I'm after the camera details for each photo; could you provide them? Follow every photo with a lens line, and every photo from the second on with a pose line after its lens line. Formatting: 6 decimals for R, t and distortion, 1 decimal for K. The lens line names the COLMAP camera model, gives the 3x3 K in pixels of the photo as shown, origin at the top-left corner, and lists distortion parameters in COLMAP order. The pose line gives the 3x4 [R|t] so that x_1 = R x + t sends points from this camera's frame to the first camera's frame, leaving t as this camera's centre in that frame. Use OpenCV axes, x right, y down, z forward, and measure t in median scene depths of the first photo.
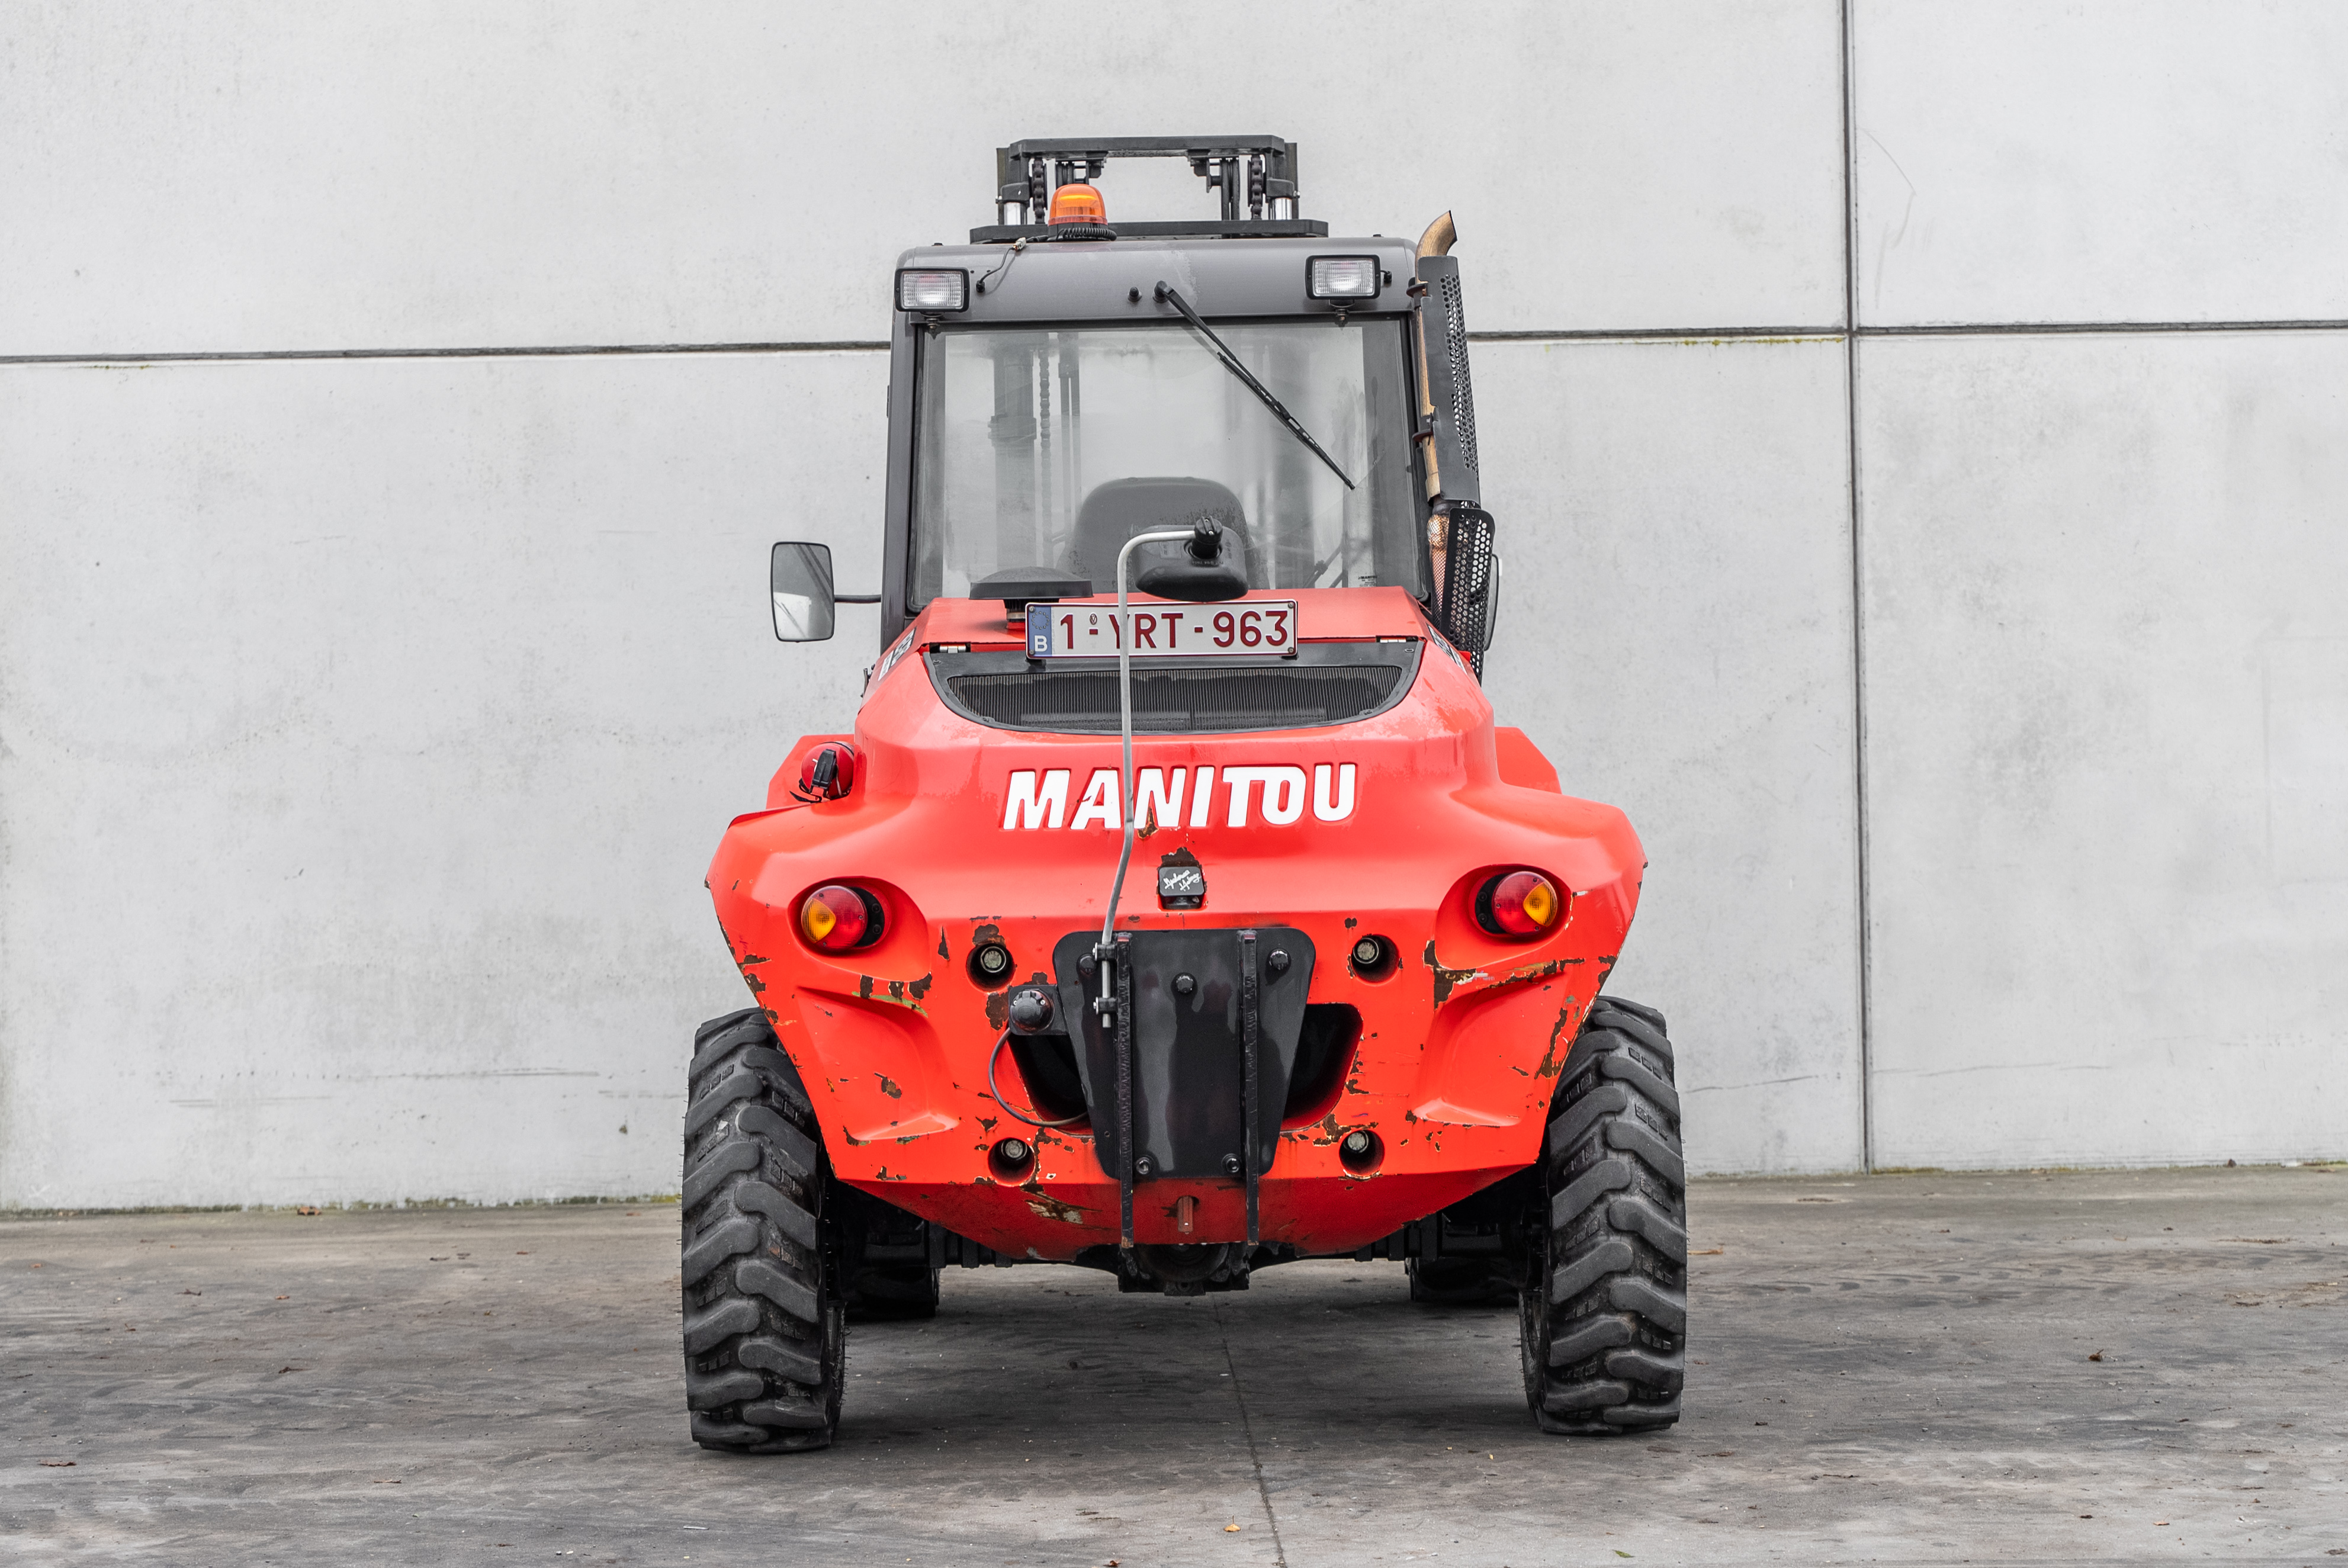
lens RADIAL K [[4633.2, 0, 1174.0], [0, 4633.2, 784.0], [0, 0, 1]] dist [0.007461, -0.090506]
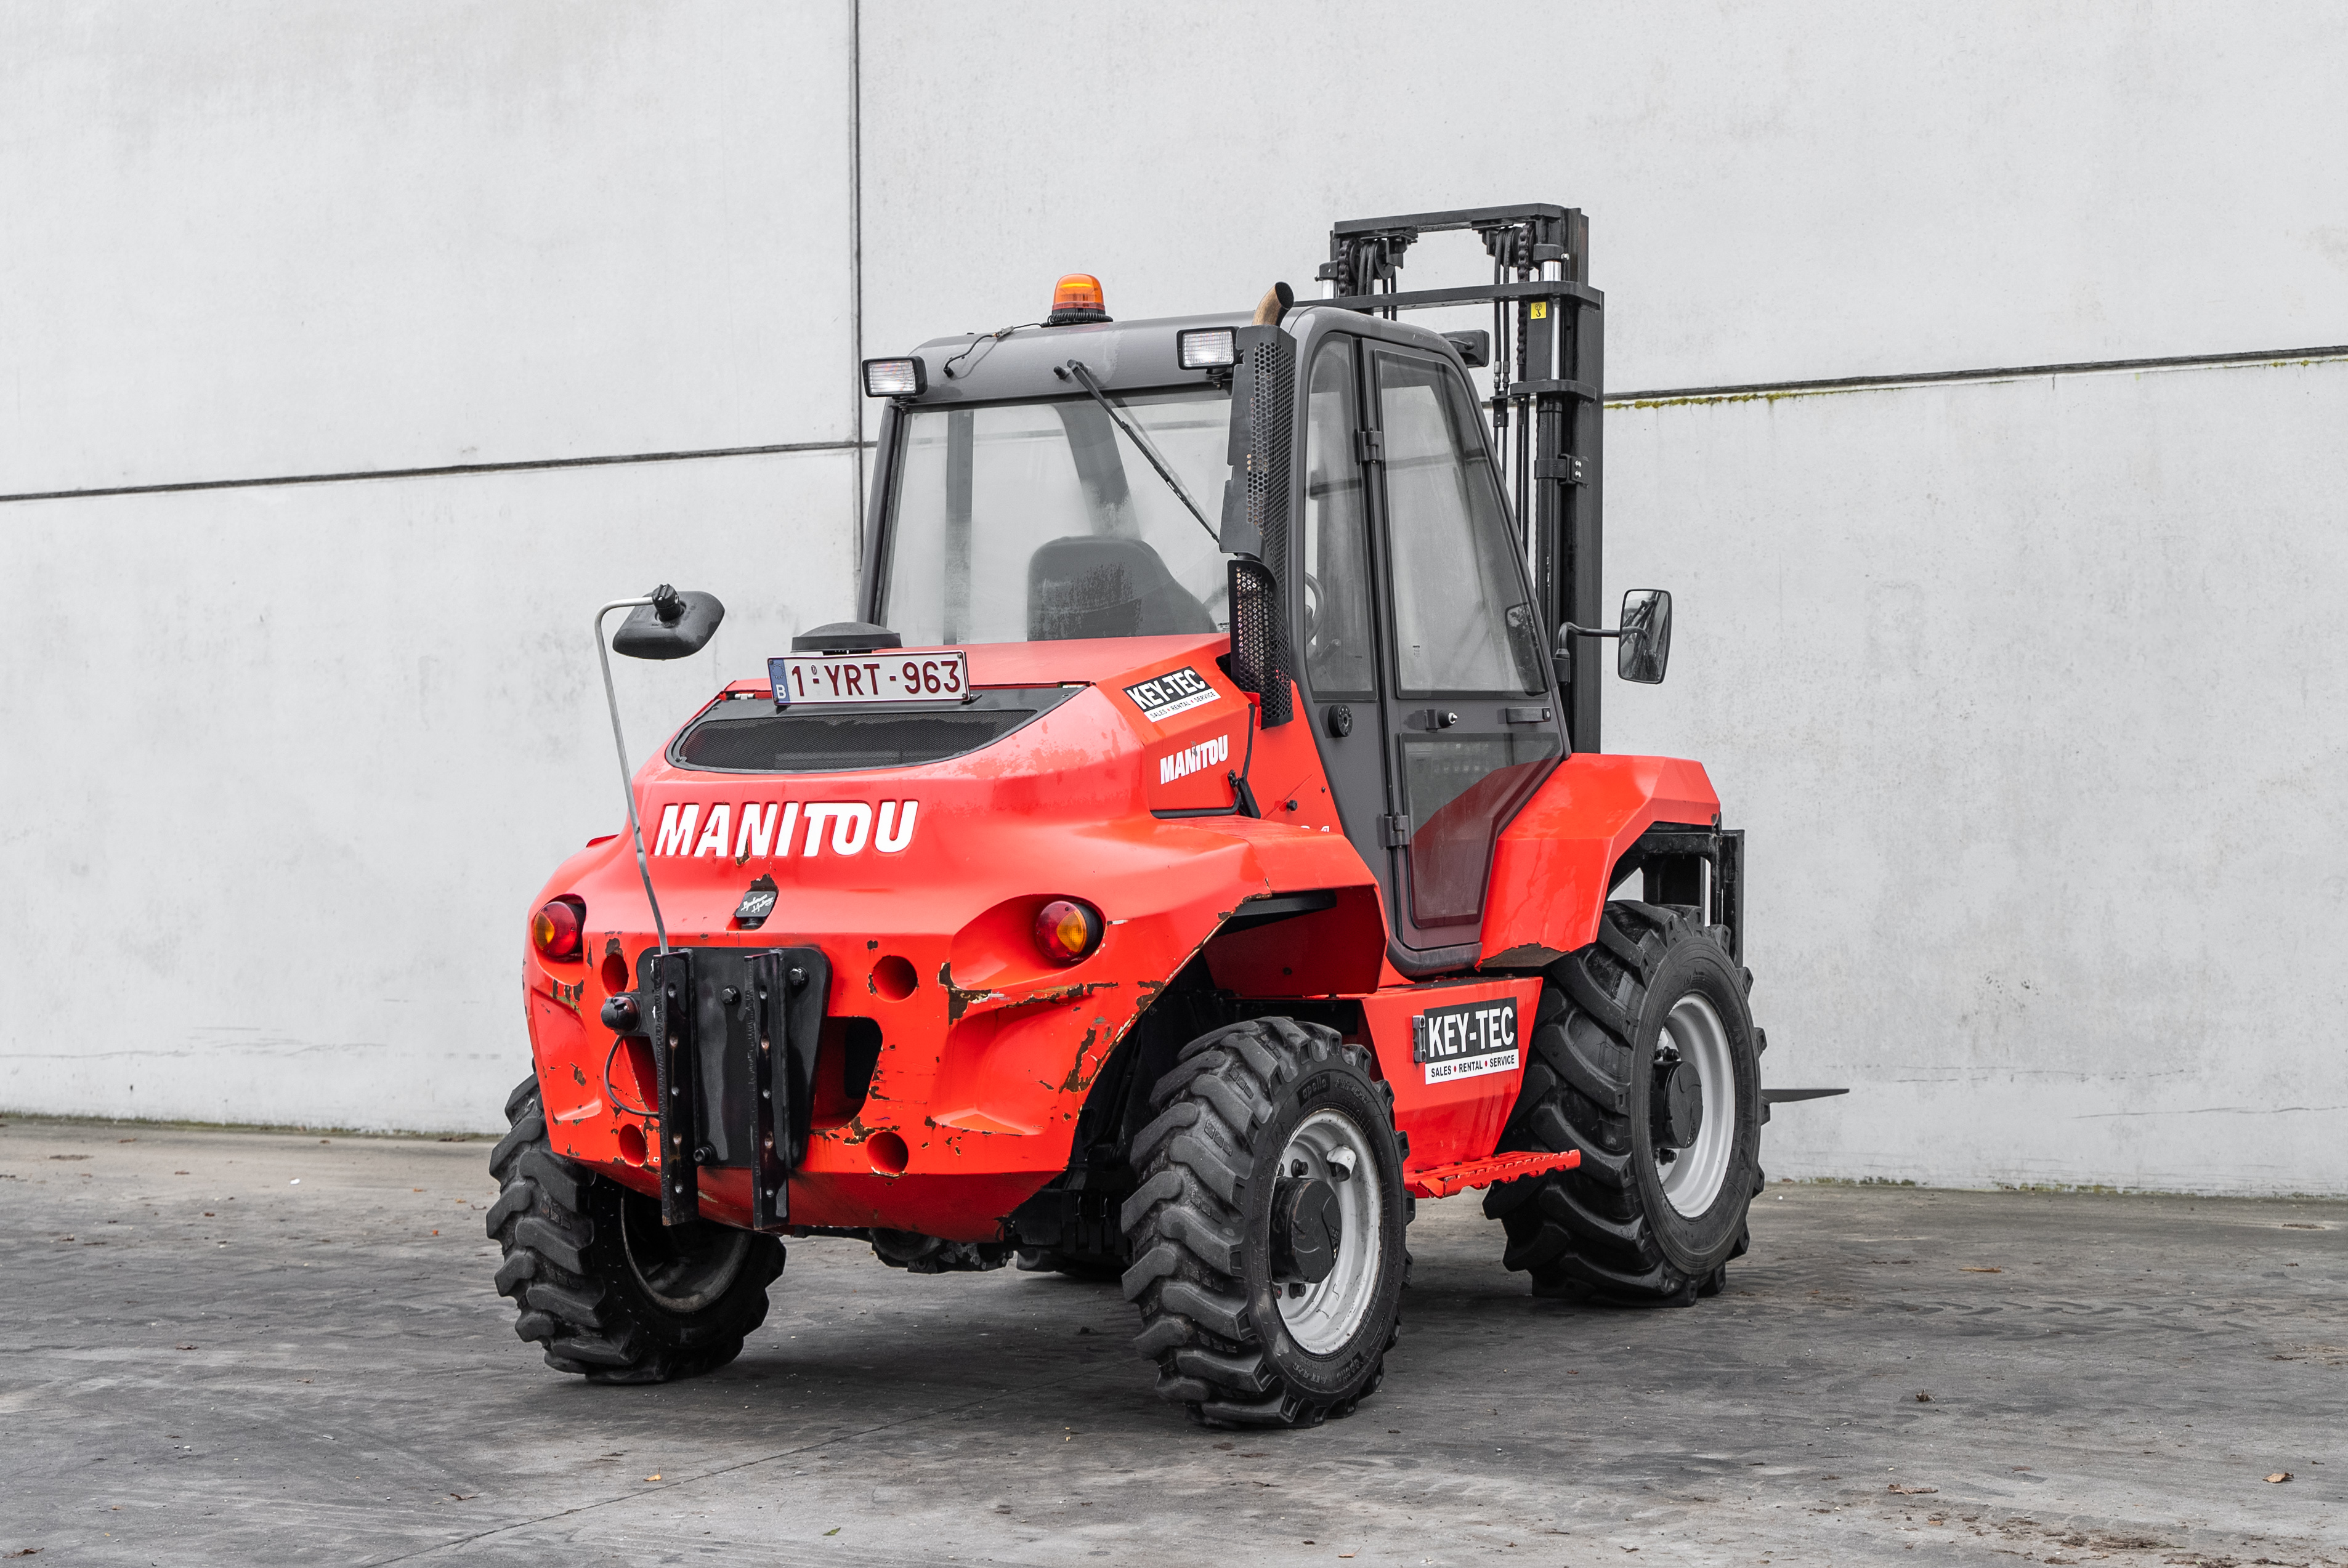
lens RADIAL K [[4094.8, 0, 1174.0], [0, 4094.8, 784.0], [0, 0, 1]] dist [-0.007108, 0.066649]
pose [[0.861534, 0.004982, -0.507675, 0.565306], [-0.002919, 0.999984, 0.004859, -0.012774], [0.507691, -0.002704, 0.861535, 0.182557]]
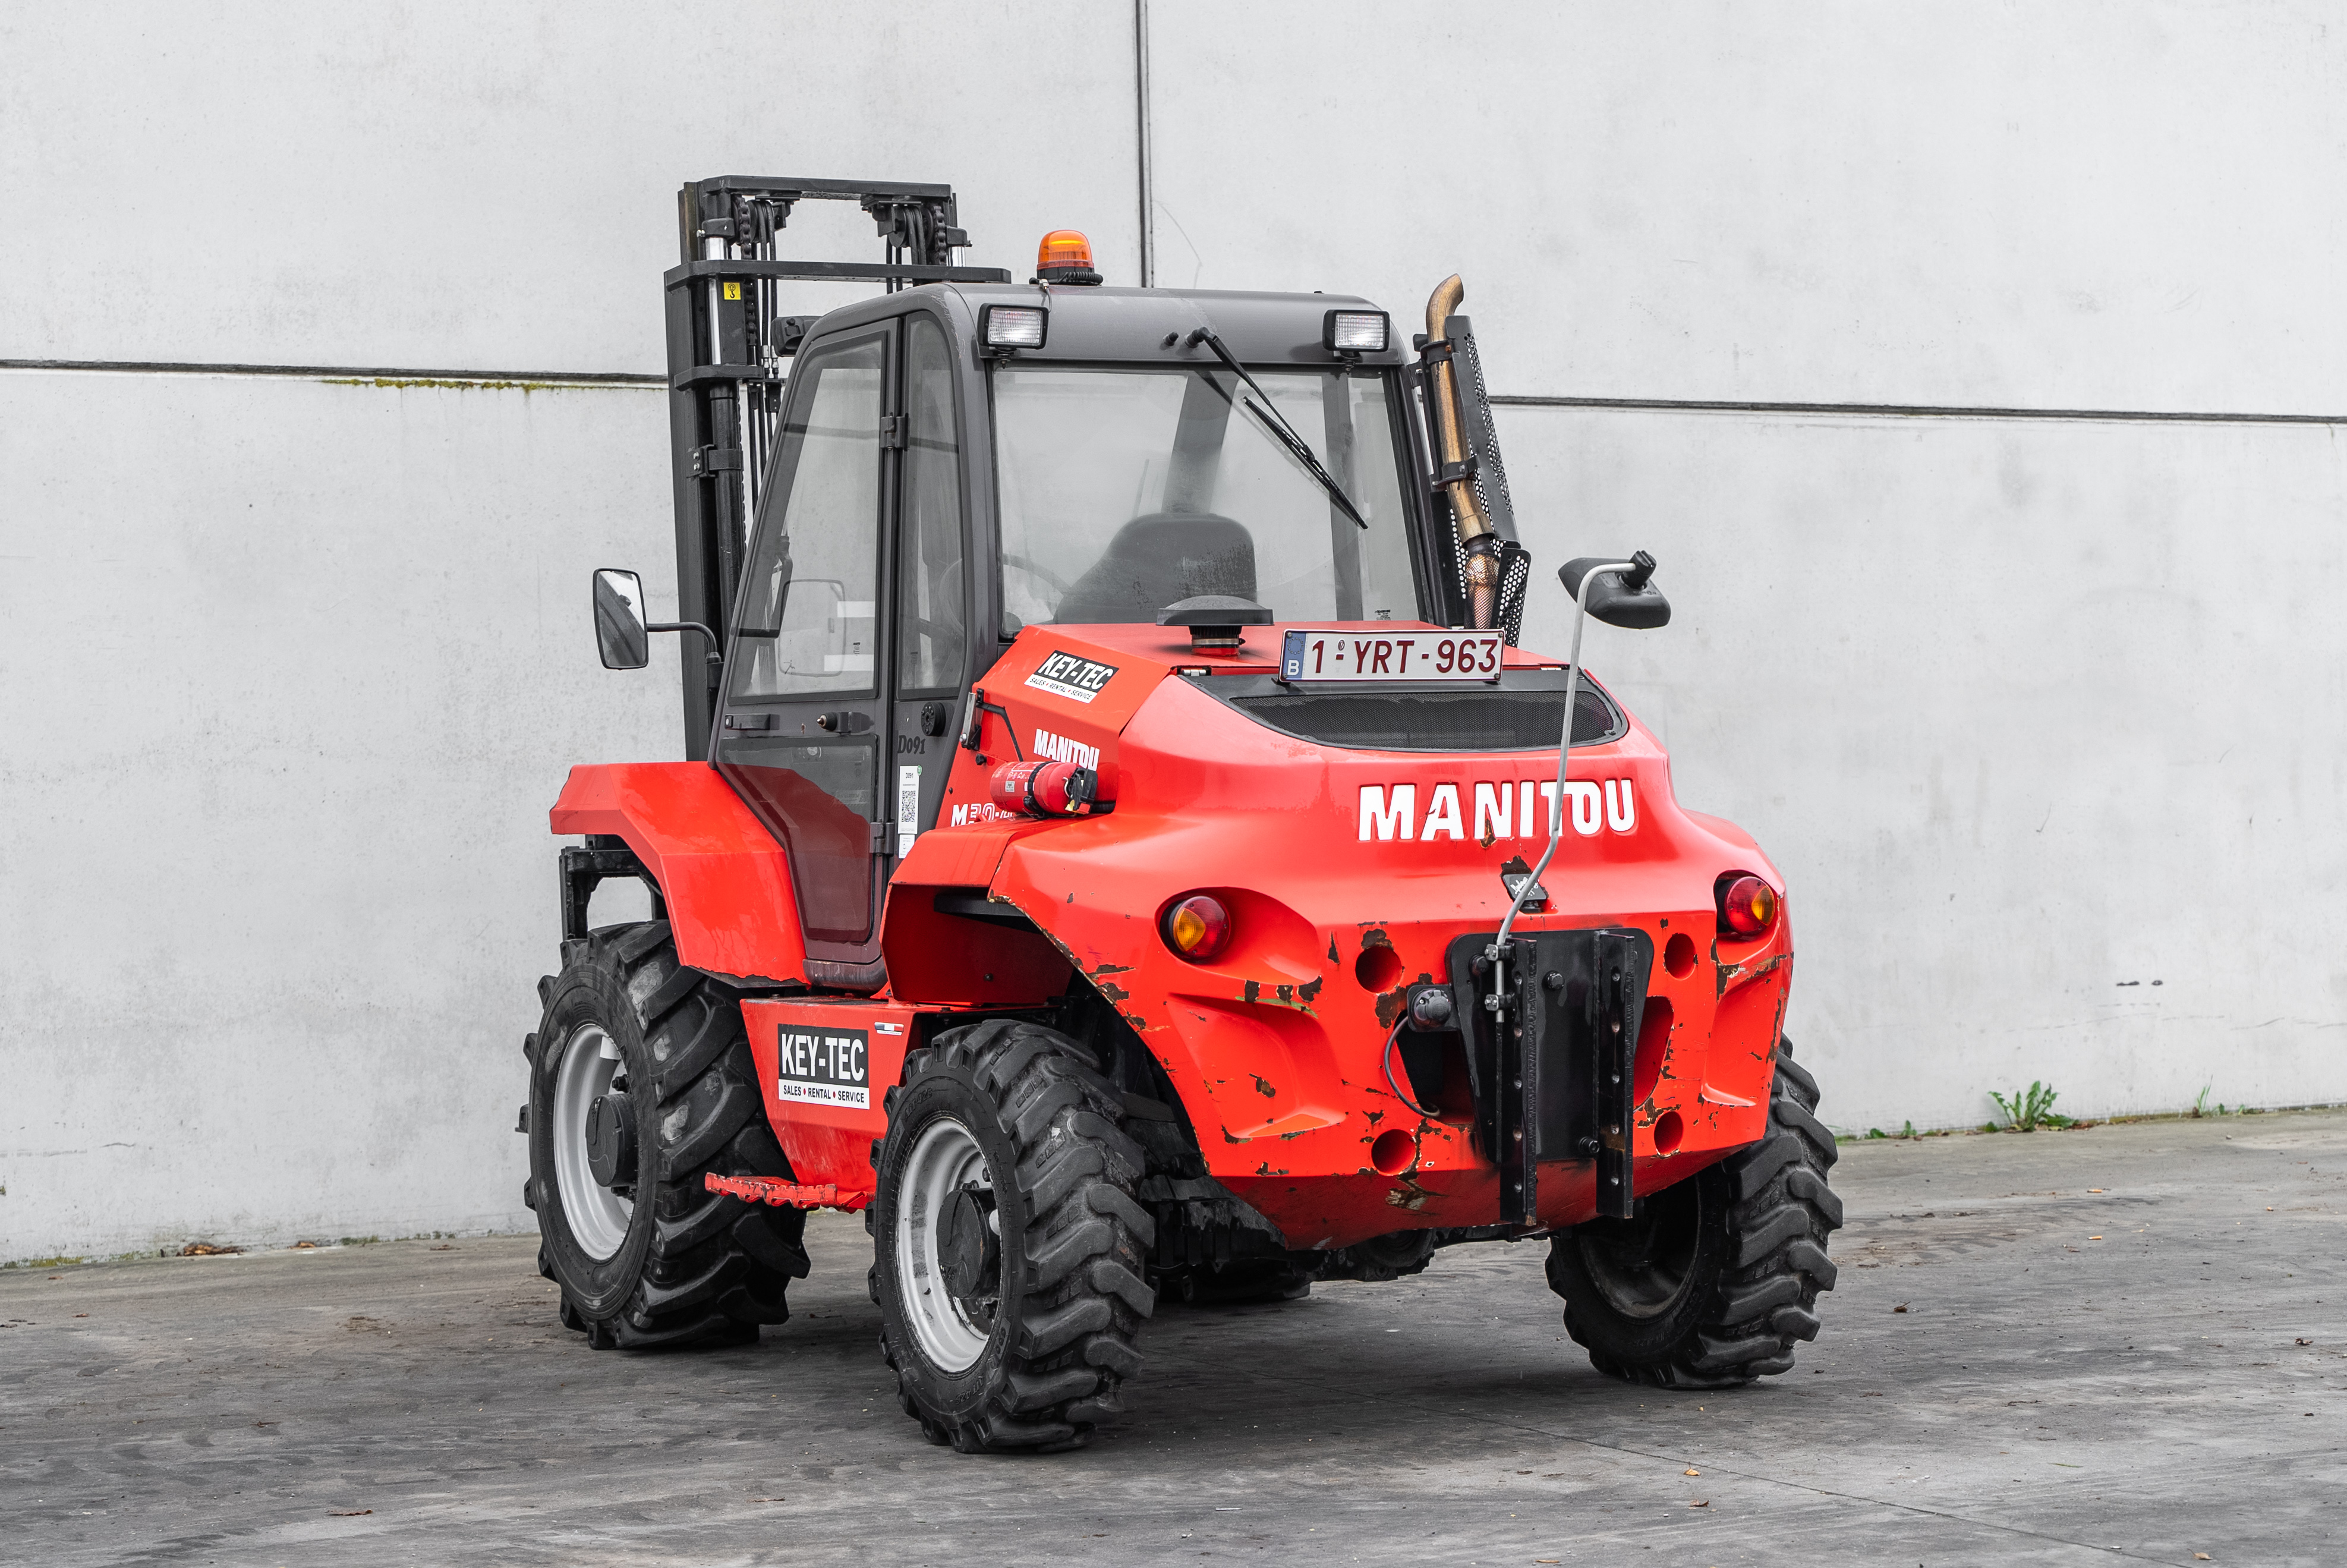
lens RADIAL K [[4786.8, 0, 1175.6], [0, 4786.8, 746.8], [0, 0, 1]] dist [-0.017164, 0.151293]
pose [[0.890932, 0.002700, 0.454129, -0.549526], [0.007697, 0.999749, -0.021044, 0.010583], [-0.454072, 0.022245, 0.890687, 0.038531]]
